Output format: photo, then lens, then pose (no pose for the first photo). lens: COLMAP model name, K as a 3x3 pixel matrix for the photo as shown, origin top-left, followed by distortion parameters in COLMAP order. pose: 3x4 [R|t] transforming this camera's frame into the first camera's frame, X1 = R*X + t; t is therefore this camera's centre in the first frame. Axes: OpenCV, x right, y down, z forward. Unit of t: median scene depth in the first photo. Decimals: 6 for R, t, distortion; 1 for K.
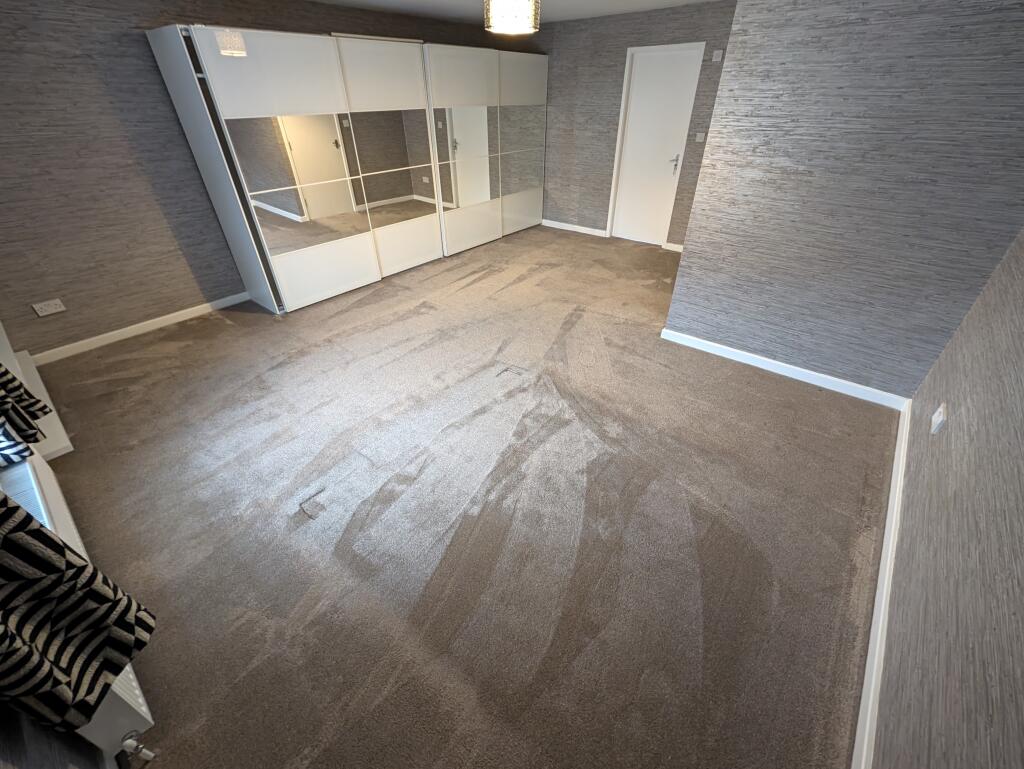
lens RADIAL K [[418.9, 0, 511.1], [0, 418.9, 385.2], [0, 0, 1]] dist [-0.001471, 0.000038]
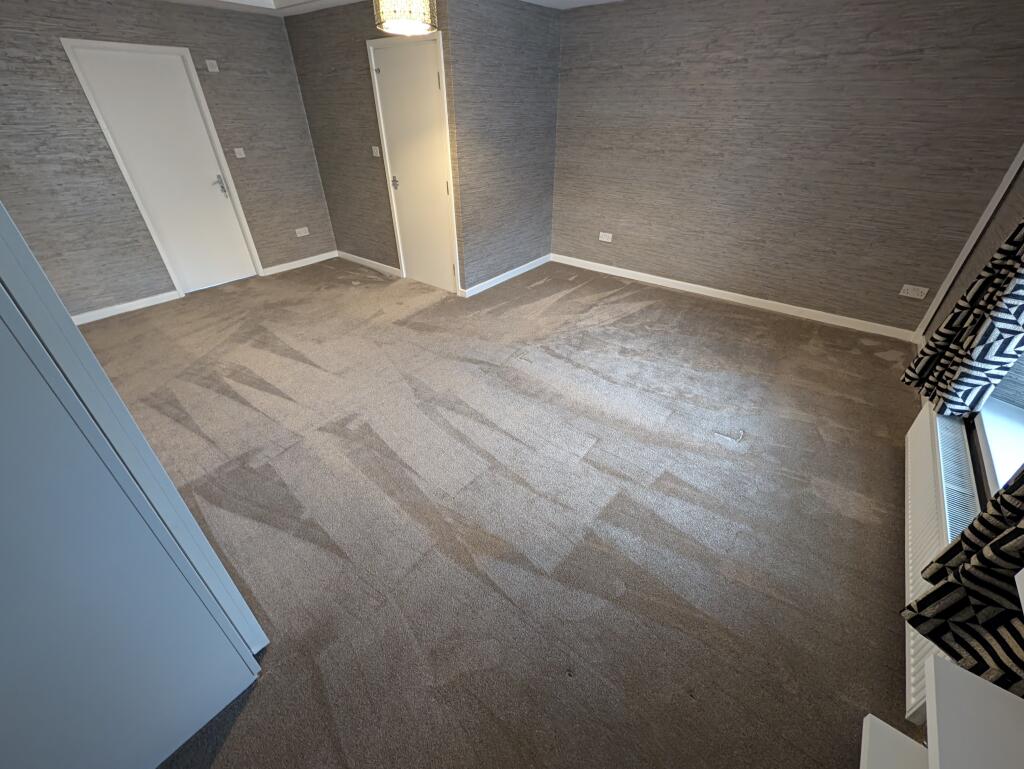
lens RADIAL K [[418.9, 0, 511.7], [0, 418.9, 381.7], [0, 0, 1]] dist [-0.001471, 0.000038]
pose [[-0.031925, -0.537197, 0.842852, -0.614860], [0.570427, 0.682665, 0.456707, -0.323923], [-0.820727, 0.495366, 0.284638, 0.490876]]
